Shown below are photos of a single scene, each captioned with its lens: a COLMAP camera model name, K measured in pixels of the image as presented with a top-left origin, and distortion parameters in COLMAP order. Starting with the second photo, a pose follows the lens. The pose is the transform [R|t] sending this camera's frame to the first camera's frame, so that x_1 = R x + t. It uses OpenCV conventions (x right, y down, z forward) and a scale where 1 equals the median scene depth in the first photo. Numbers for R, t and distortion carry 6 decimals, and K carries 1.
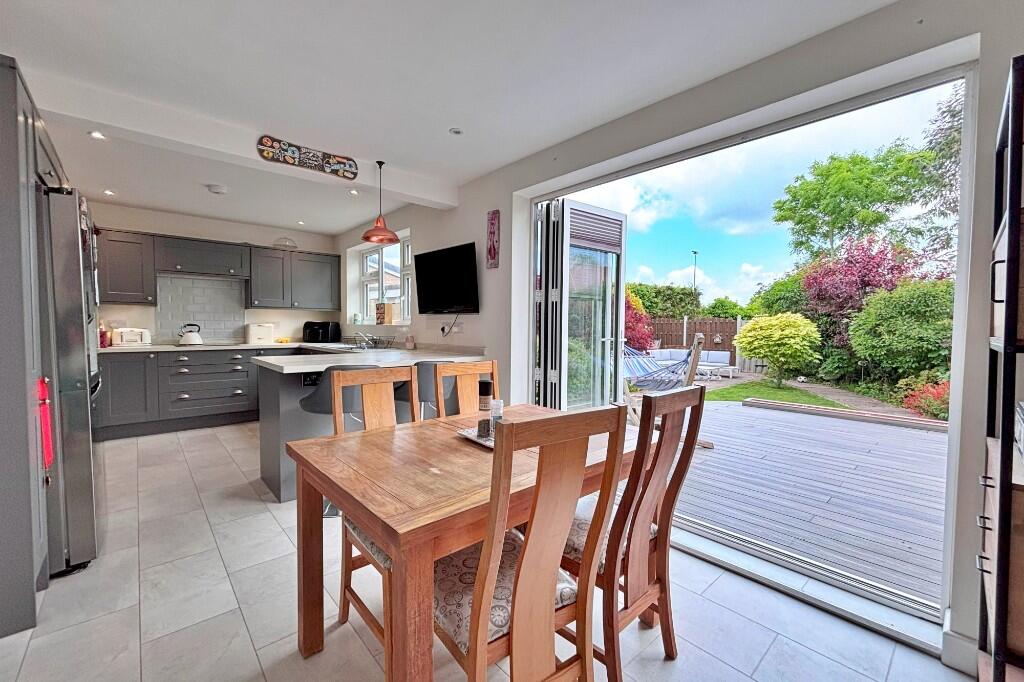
lens RADIAL K [[411.2, 0, 512.0], [0, 411.2, 341.0], [0, 0, 1]] dist [-0.000678, -0.000032]
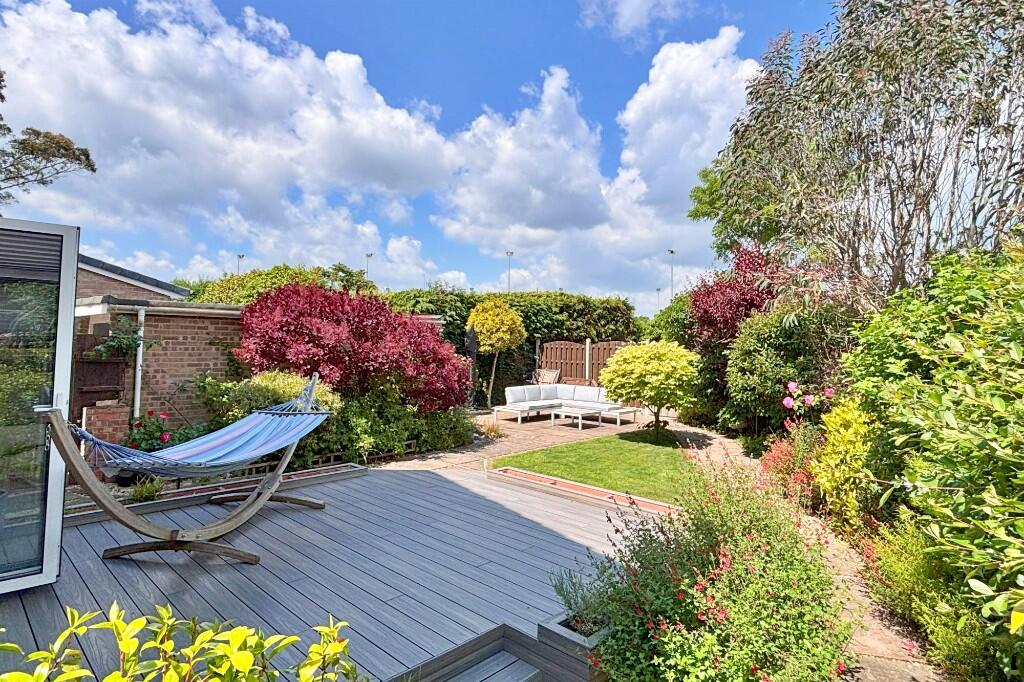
lens RADIAL K [[544.4, 0, 512.0], [0, 544.4, 341.0], [0, 0, 1]] dist [0.000175, -0.000070]
pose [[0.997336, 0.001176, 0.072931, 0.322138], [0.001702, 0.999223, -0.039387, -0.028128], [-0.072921, 0.039406, 0.996559, 0.021626]]
